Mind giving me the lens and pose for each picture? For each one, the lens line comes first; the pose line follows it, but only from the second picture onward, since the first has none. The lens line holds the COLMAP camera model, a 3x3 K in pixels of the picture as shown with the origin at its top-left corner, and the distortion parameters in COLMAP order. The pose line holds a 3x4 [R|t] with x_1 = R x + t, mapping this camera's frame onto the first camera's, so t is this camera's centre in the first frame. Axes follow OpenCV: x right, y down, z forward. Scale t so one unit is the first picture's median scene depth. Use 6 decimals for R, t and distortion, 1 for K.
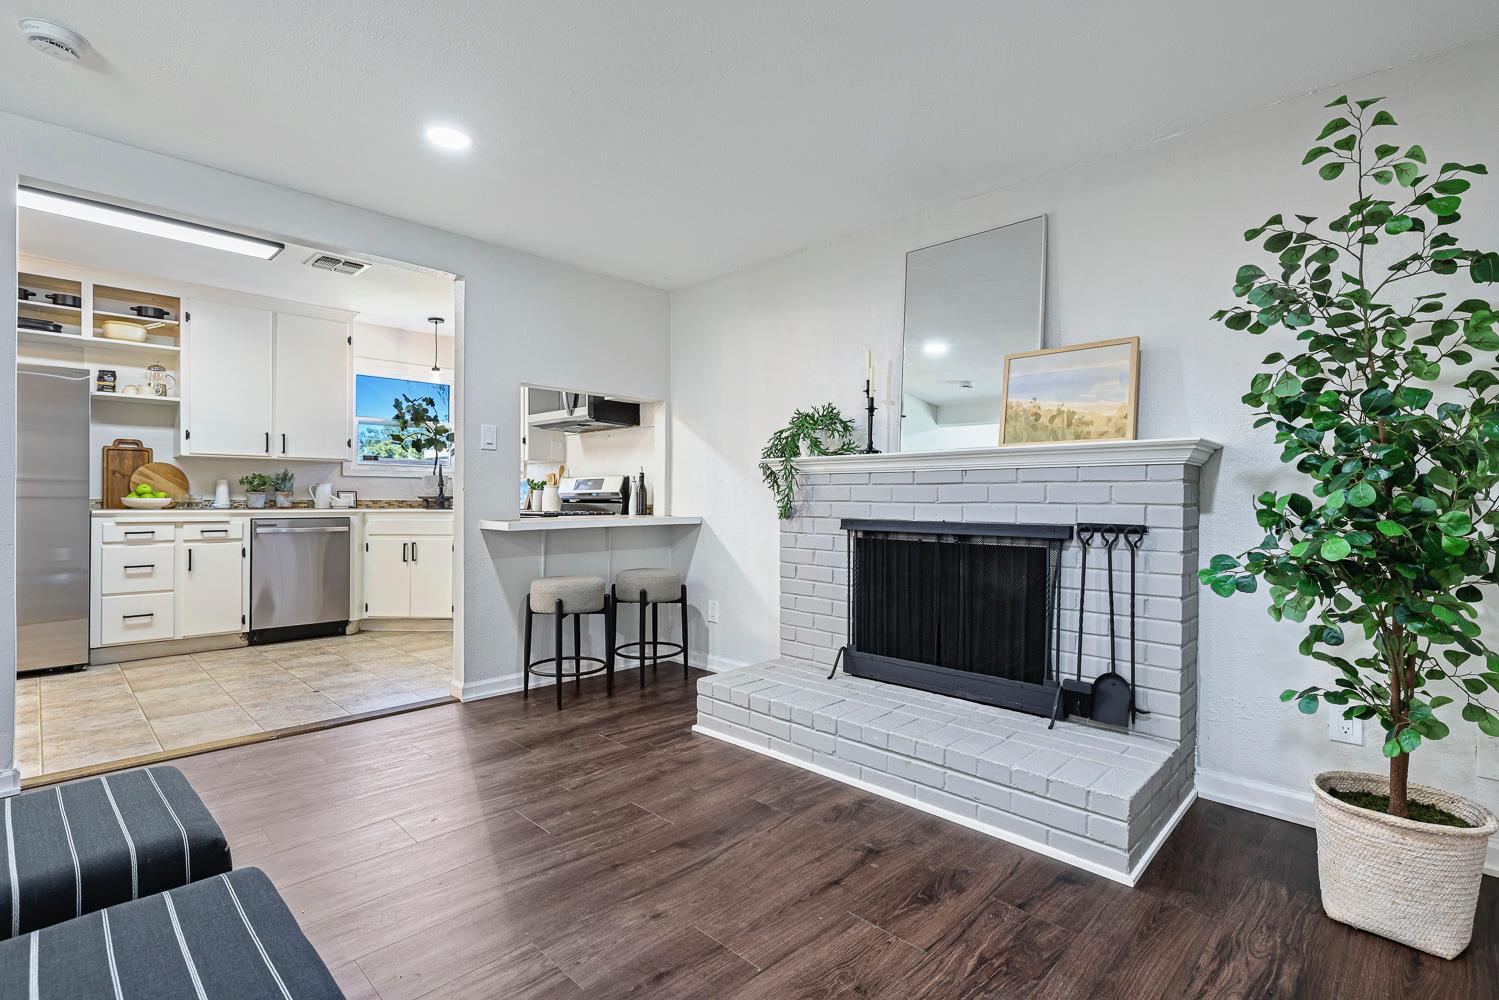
lens RADIAL K [[704.7, 0, 749.5], [0, 704.7, 500.0], [0, 0, 1]] dist [0.001577, 0.000558]
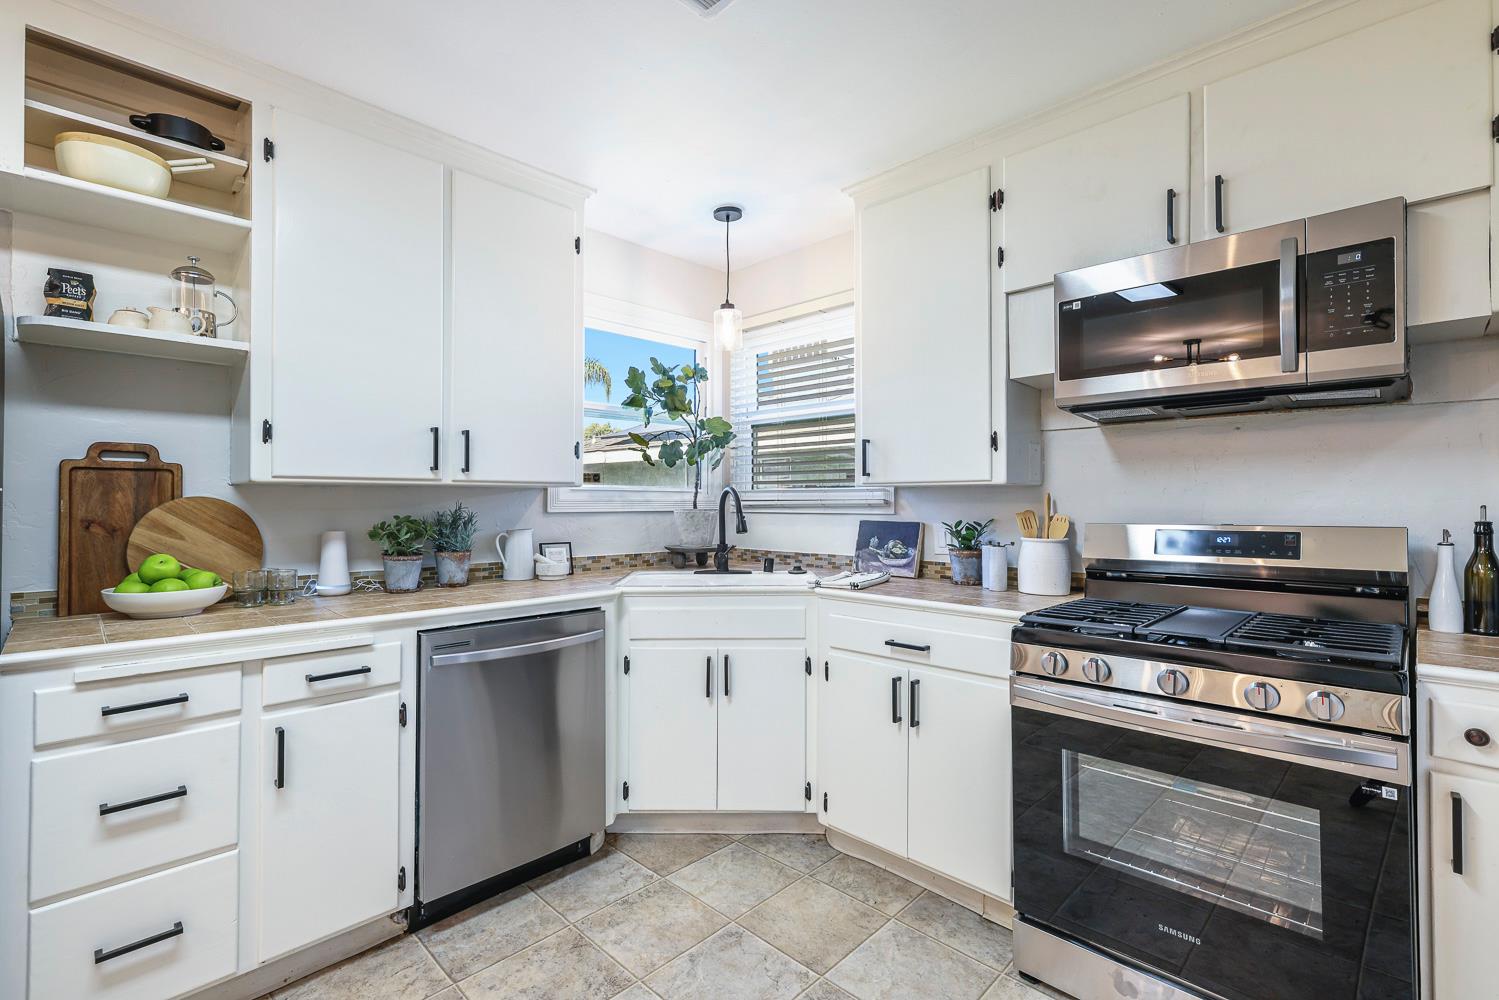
lens RADIAL K [[673.2, 0, 751.0], [0, 673.2, 494.1], [0, 0, 1]] dist [0.000732, 0.000637]
pose [[0.999963, -0.006540, 0.005527, -0.511833], [0.006622, 0.999866, -0.014982, -0.047494], [-0.005428, 0.015018, 0.999872, 0.599872]]
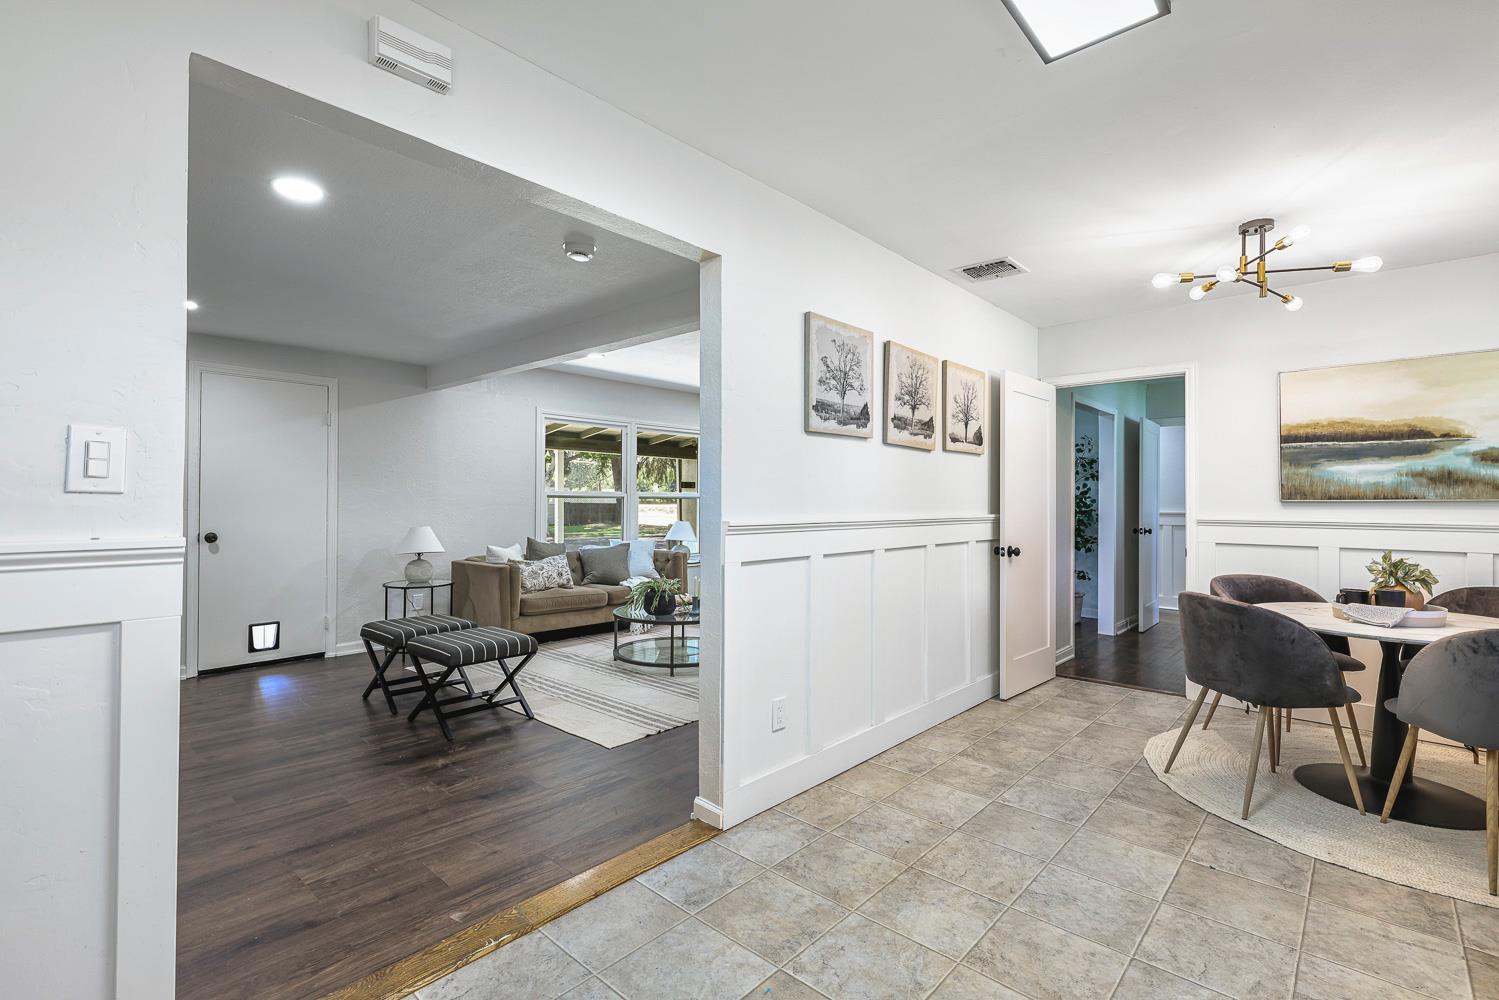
lens RADIAL K [[677.8, 0, 749.5], [0, 677.8, 500.0], [0, 0, 1]] dist [0.000128, 0.000037]
pose [[-0.999284, -0.012178, -0.035825, -0.539400], [-0.012141, 0.999926, -0.001254, -0.042345], [0.035838, -0.000818, -0.999357, 1.434924]]
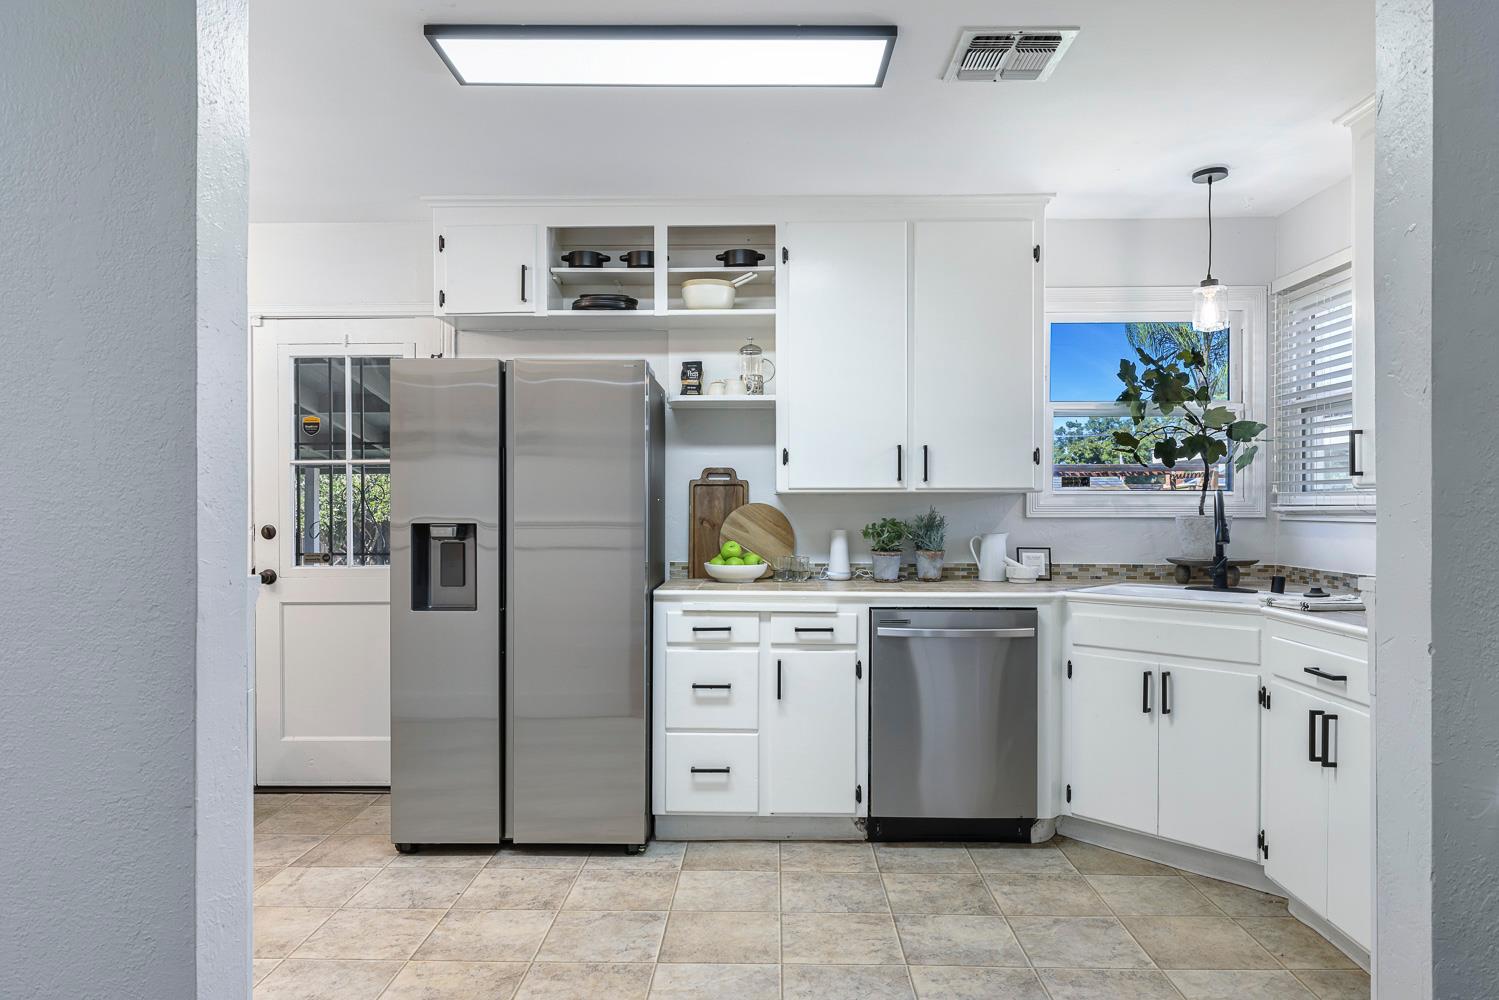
lens RADIAL K [[955.4, 0, 751.5], [0, 955.4, 508.8], [0, 0, 1]] dist [-0.001085, 0.000523]
pose [[0.684788, -0.003090, -0.728736, -0.238171], [0.000923, 0.999994, -0.003373, -0.046415], [0.728742, 0.001637, 0.684787, 0.436225]]
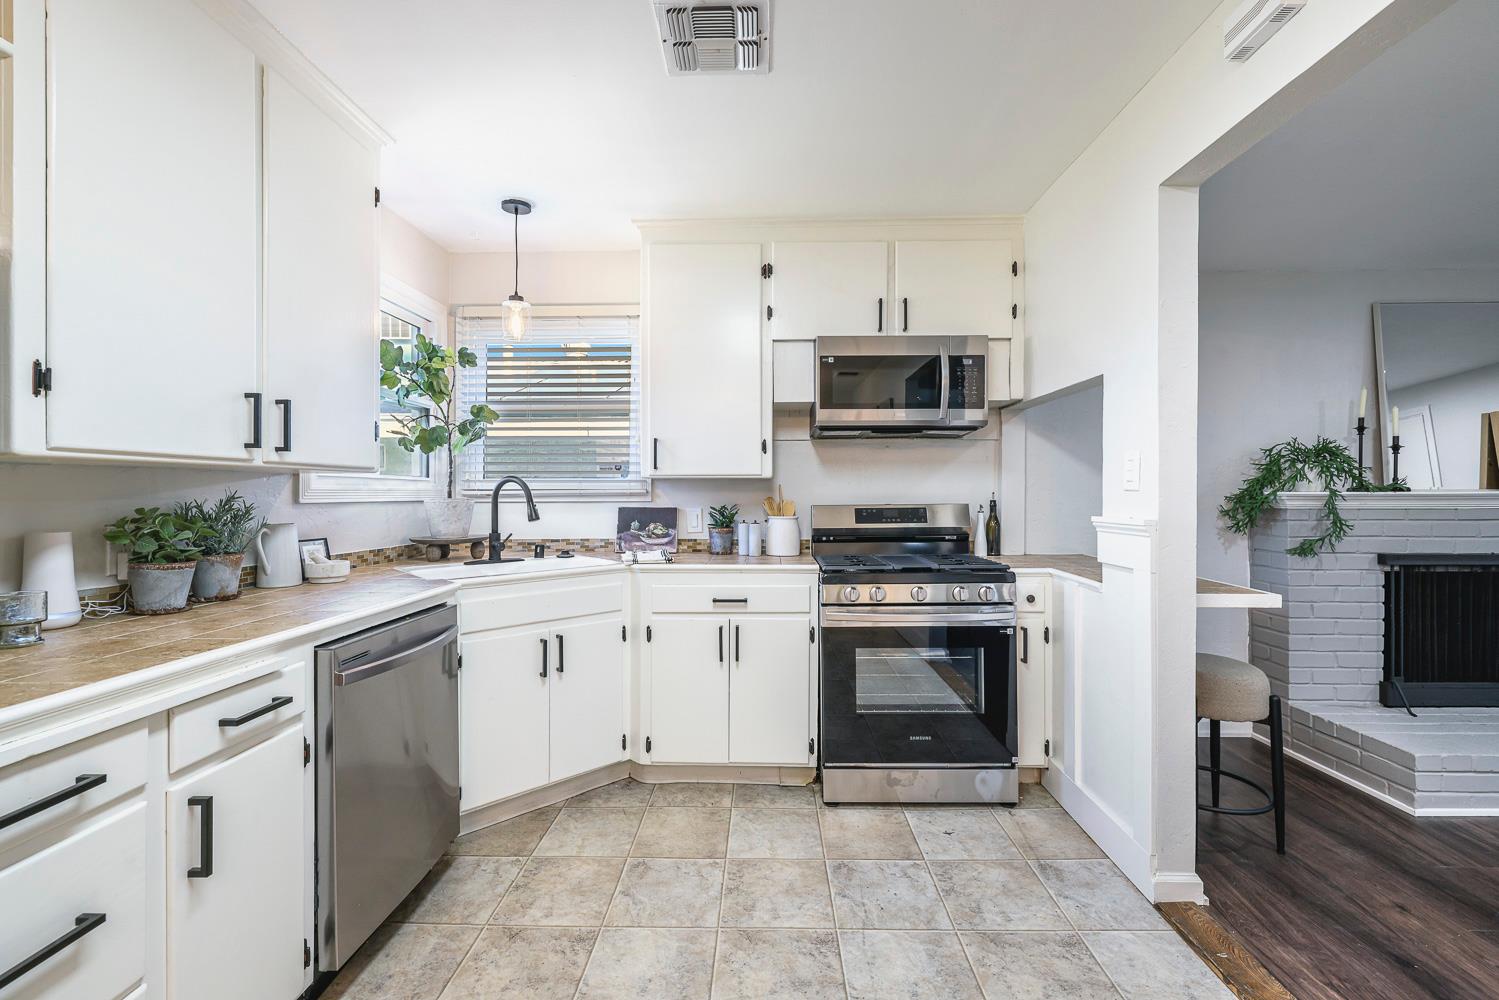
lens RADIAL K [[632.5, 0, 750.2], [0, 632.5, 495.3], [0, 0, 1]] dist [0.000107, 0.000246]
pose [[0.730346, -0.009016, 0.683018, -0.761662], [0.008911, 0.999954, 0.003671, -0.045910], [-0.683019, 0.003405, 0.730392, 0.634898]]
